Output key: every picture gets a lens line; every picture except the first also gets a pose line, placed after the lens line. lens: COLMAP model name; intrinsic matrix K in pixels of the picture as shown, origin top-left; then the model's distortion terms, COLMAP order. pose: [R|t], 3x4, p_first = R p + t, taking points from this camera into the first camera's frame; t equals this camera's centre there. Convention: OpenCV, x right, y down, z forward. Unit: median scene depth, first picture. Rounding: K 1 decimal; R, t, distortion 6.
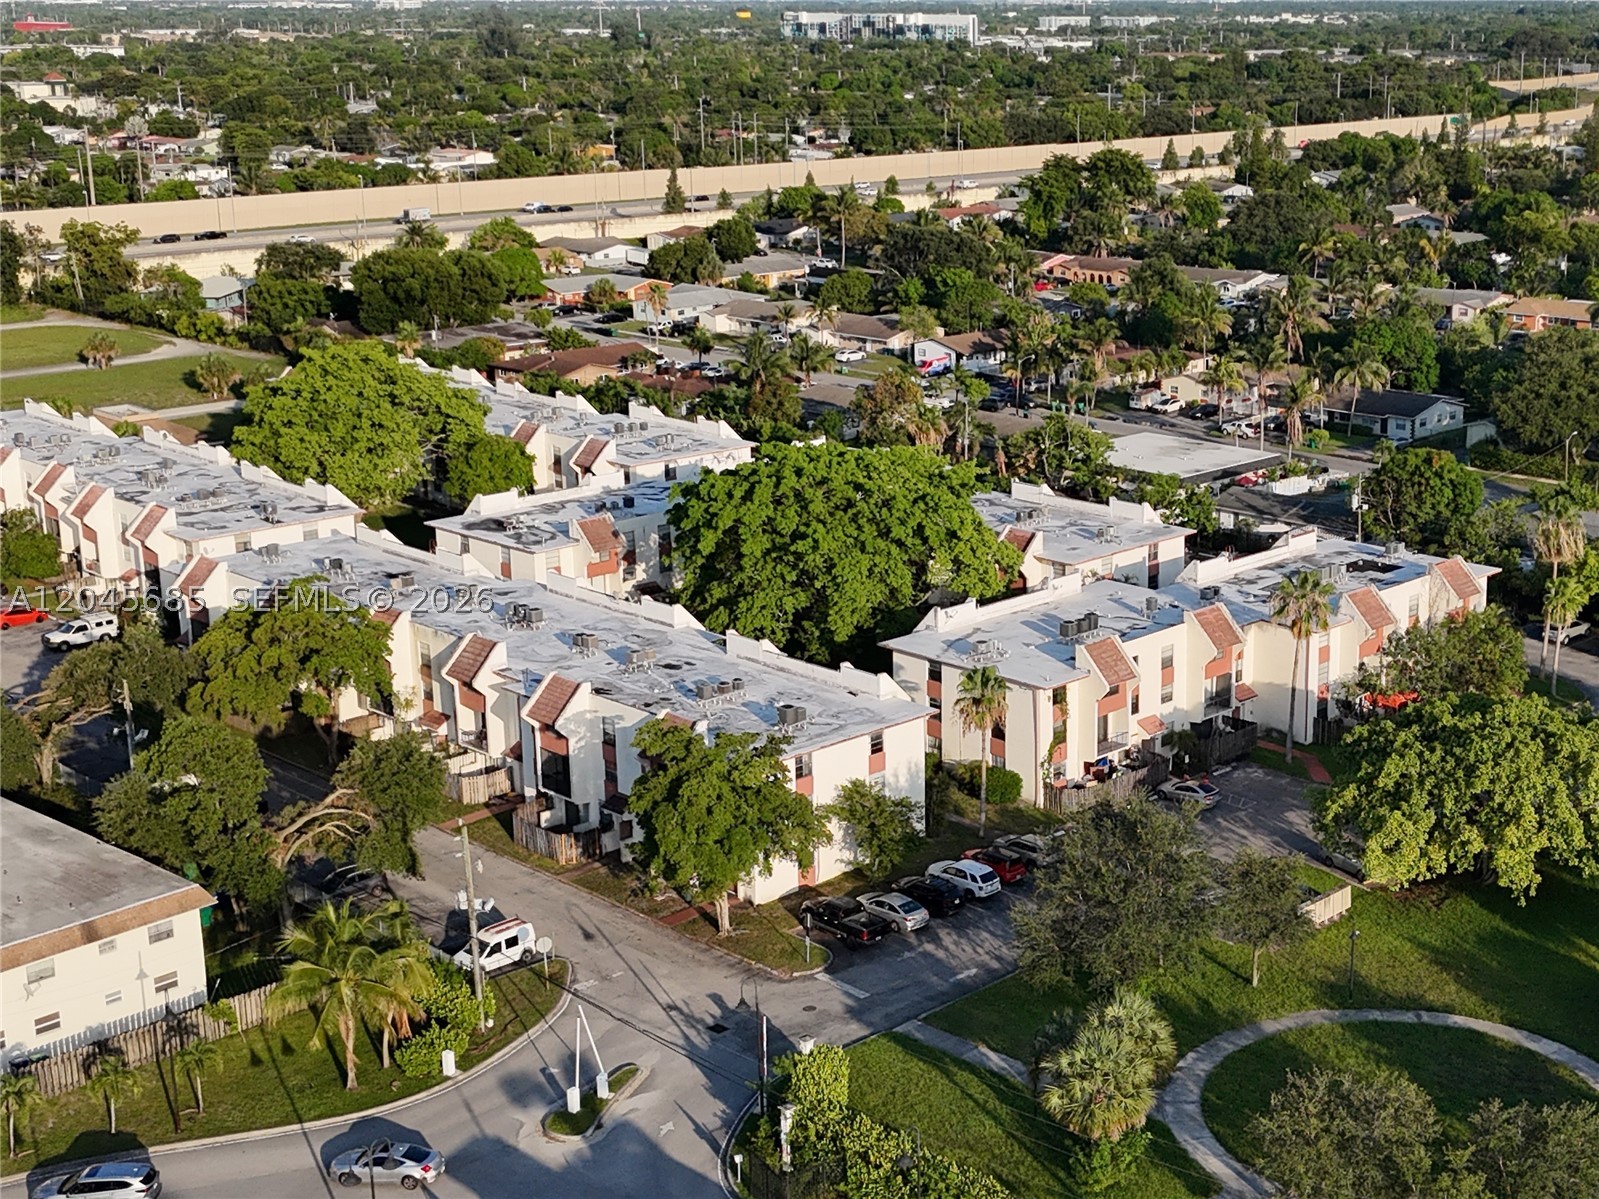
lens RADIAL K [[2195.8, 0, 799.5], [0, 2195.8, 599.5], [0, 0, 1]] dist [0.008433, -0.022942]
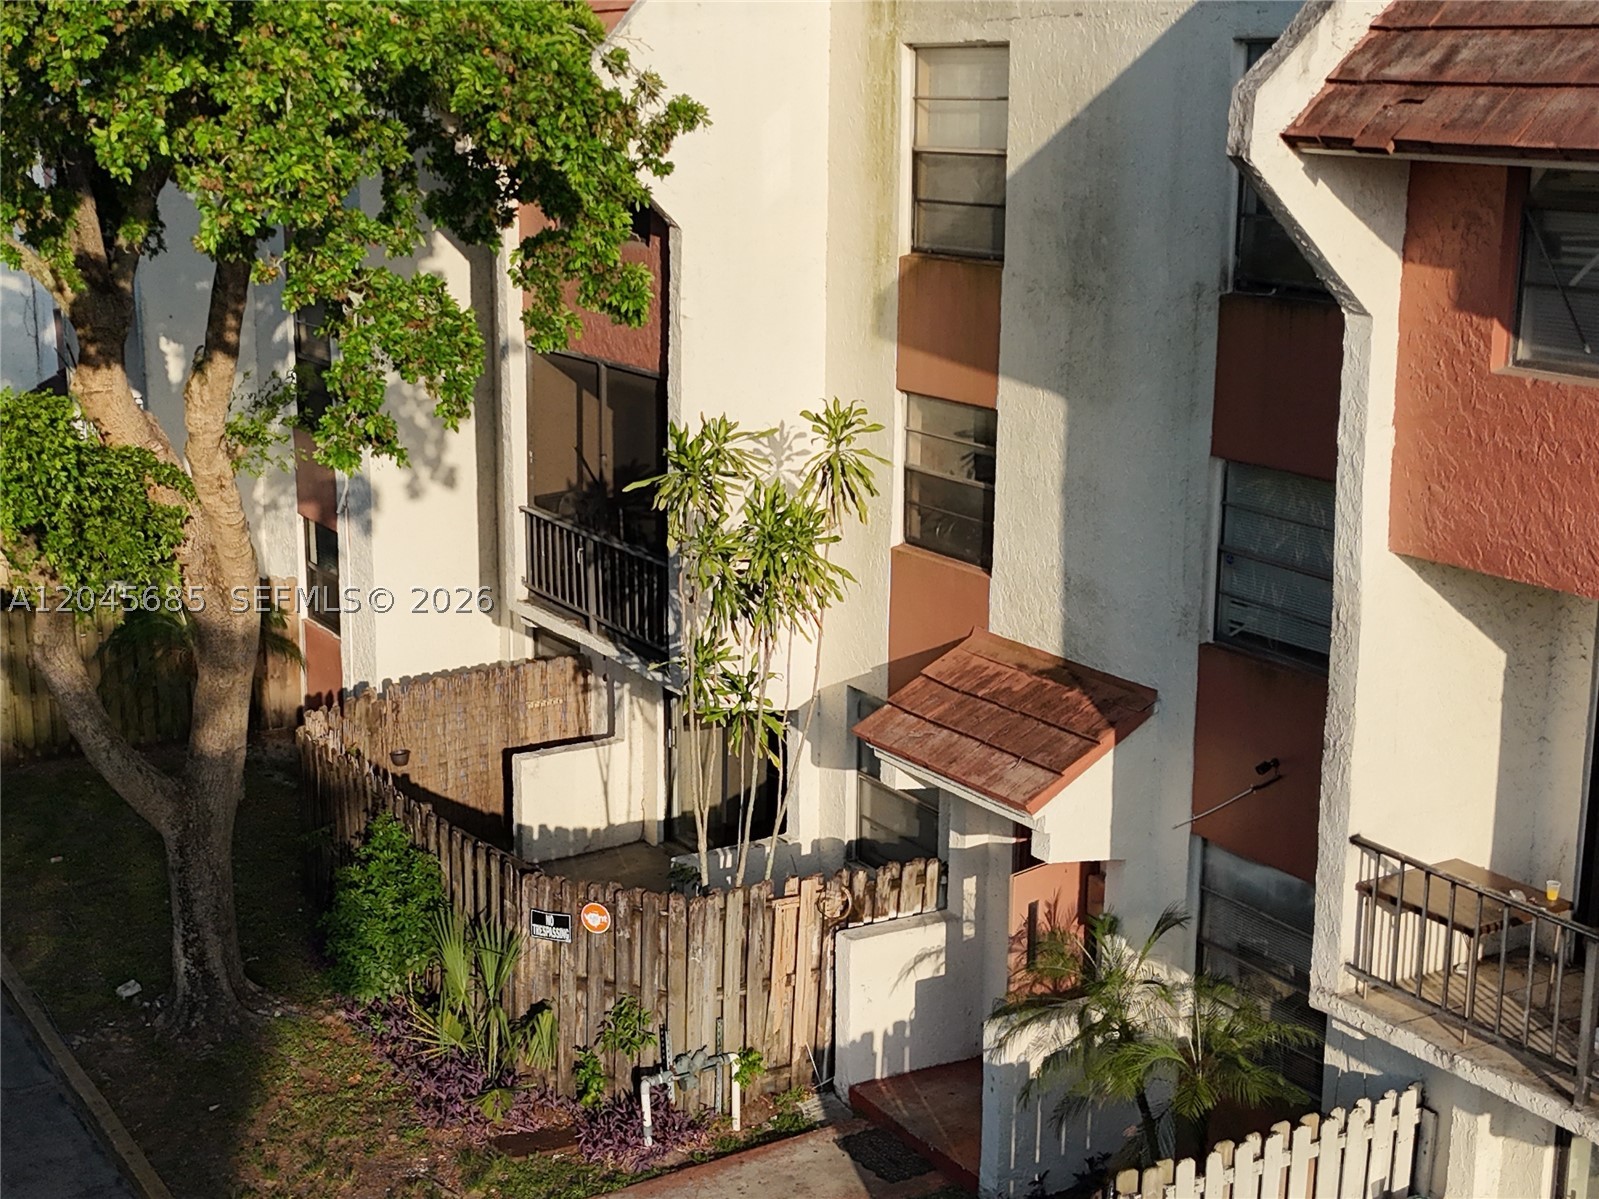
lens RADIAL K [[2216.4, 0, 884.2], [0, 2216.4, 621.5], [0, 0, 1]] dist [0.002433, 0.015654]
pose [[0.989368, 0.074546, -0.124873, -0.157620], [-0.075398, 0.997151, -0.002103, 0.050386], [0.124360, 0.011495, 0.992171, 0.882869]]
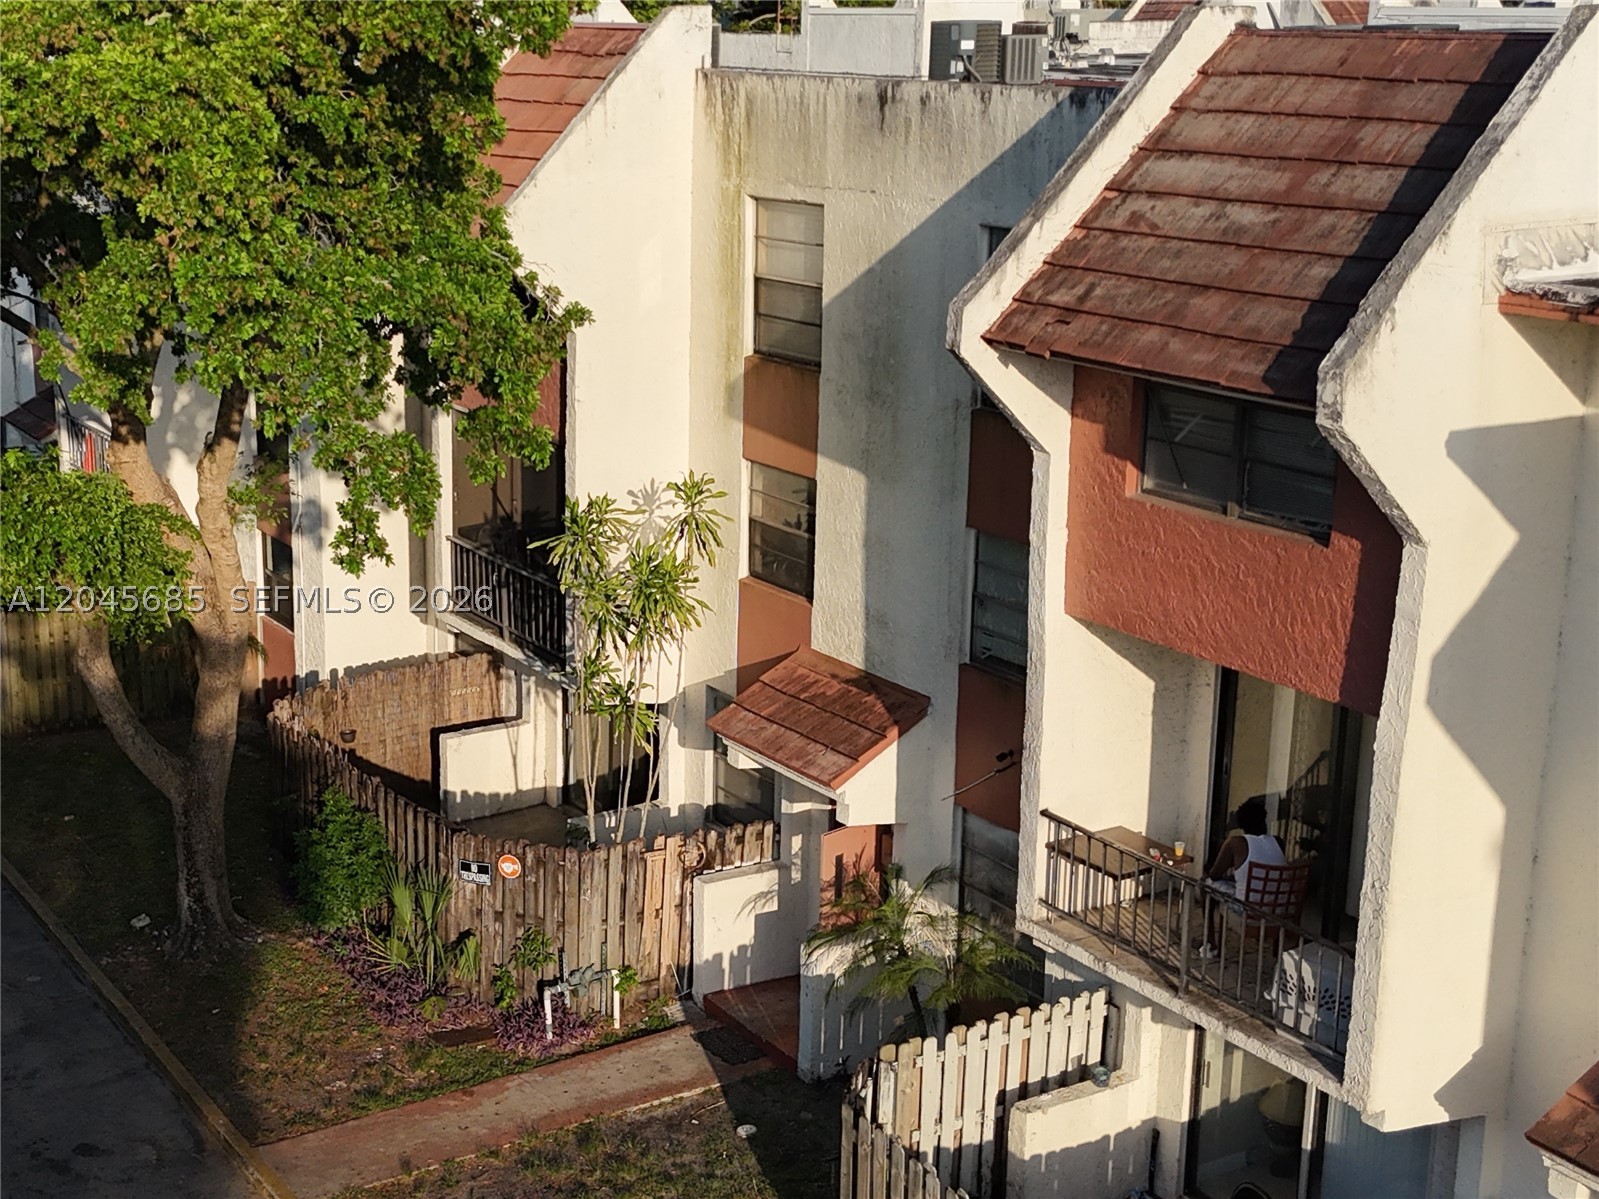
lens RADIAL K [[2195.8, 0, 799.5], [0, 2195.8, 599.5], [0, 0, 1]] dist [0.008433, -0.022942]
pose [[0.990166, 0.078645, -0.115700, -0.150041], [-0.078012, 0.996902, 0.009991, 0.045346], [0.116128, -0.000866, 0.993234, 0.848201]]
